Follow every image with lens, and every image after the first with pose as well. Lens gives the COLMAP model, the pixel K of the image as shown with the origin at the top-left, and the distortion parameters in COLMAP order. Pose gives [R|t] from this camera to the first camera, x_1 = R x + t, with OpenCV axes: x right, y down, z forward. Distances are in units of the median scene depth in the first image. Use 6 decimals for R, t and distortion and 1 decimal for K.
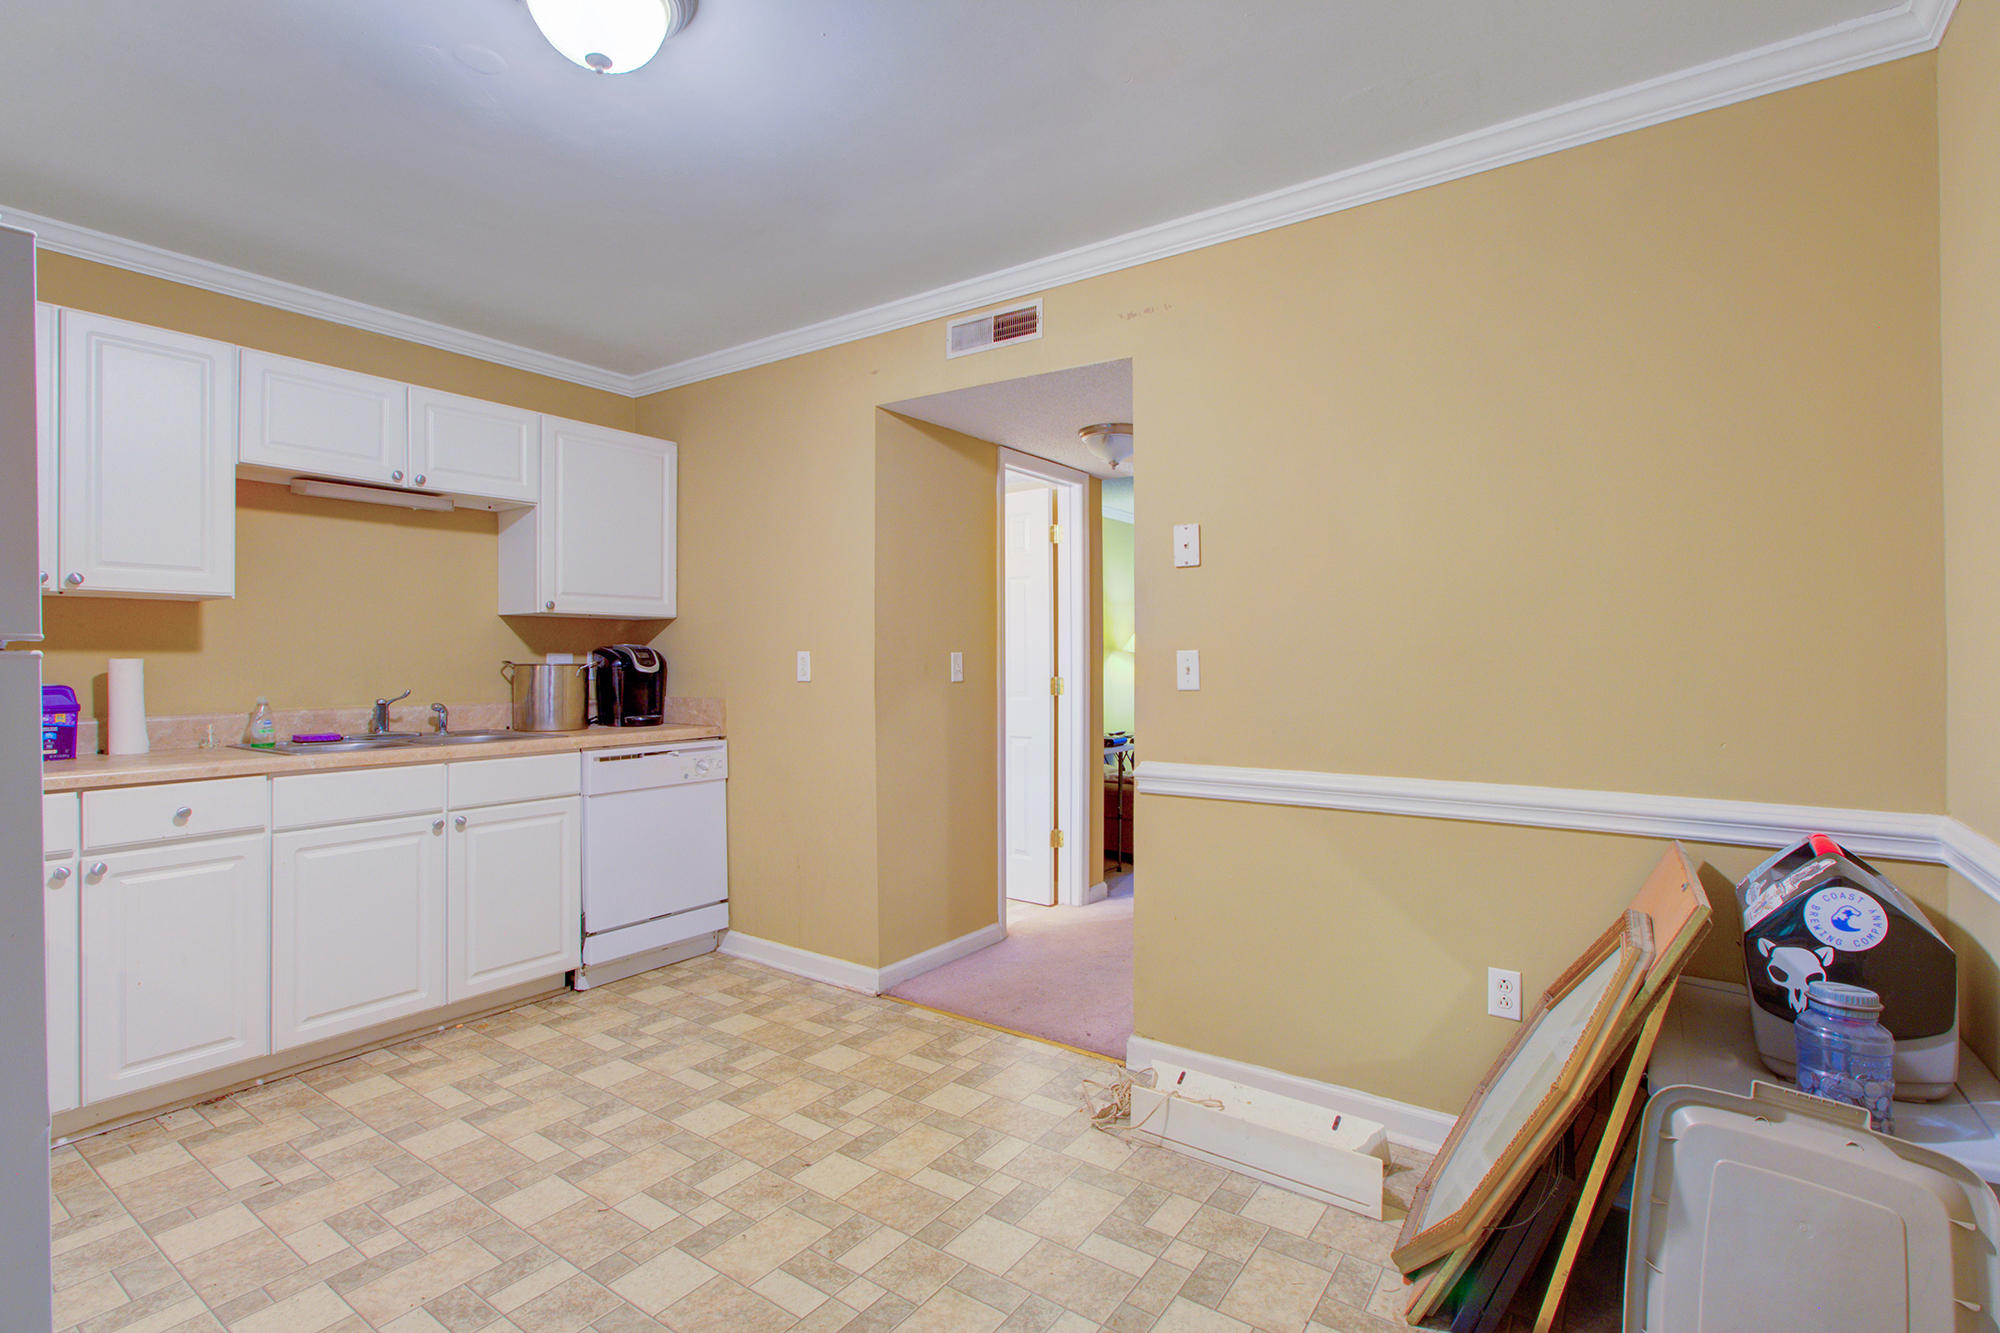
lens RADIAL K [[944.4, 0, 998.6], [0, 944.4, 648.9], [0, 0, 1]] dist [-0.018893, -0.000274]
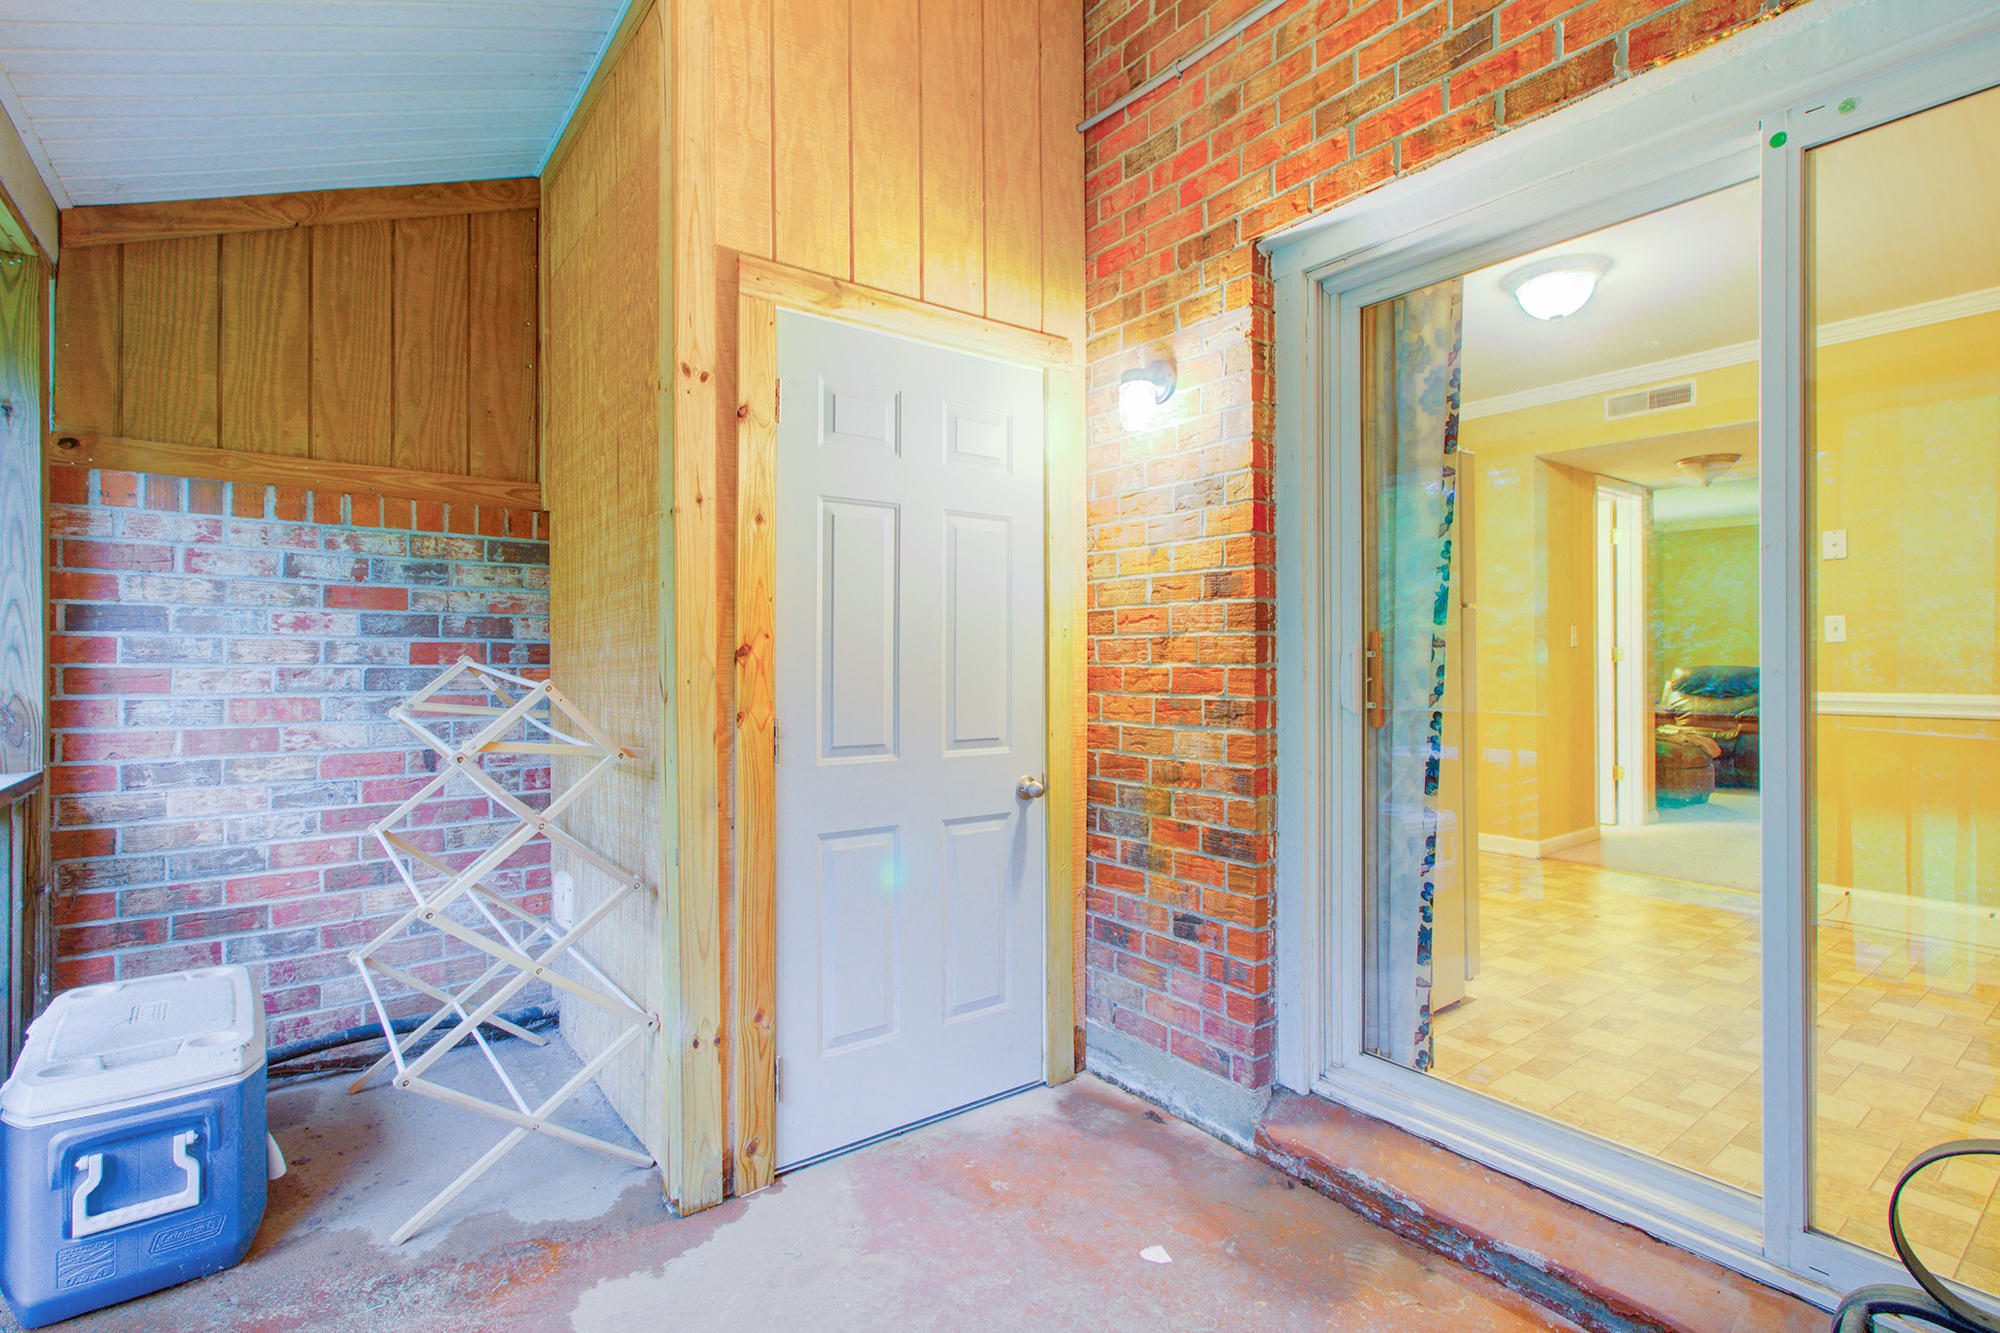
lens RADIAL K [[944.4, 0, 1001.3], [0, 944.4, 673.7], [0, 0, 1]] dist [-0.018893, -0.000274]
pose [[0.954673, -0.003232, -0.297640, -0.496156], [0.010012, 0.999724, 0.021258, 0.040180], [0.297489, -0.023274, 0.954441, -0.642892]]
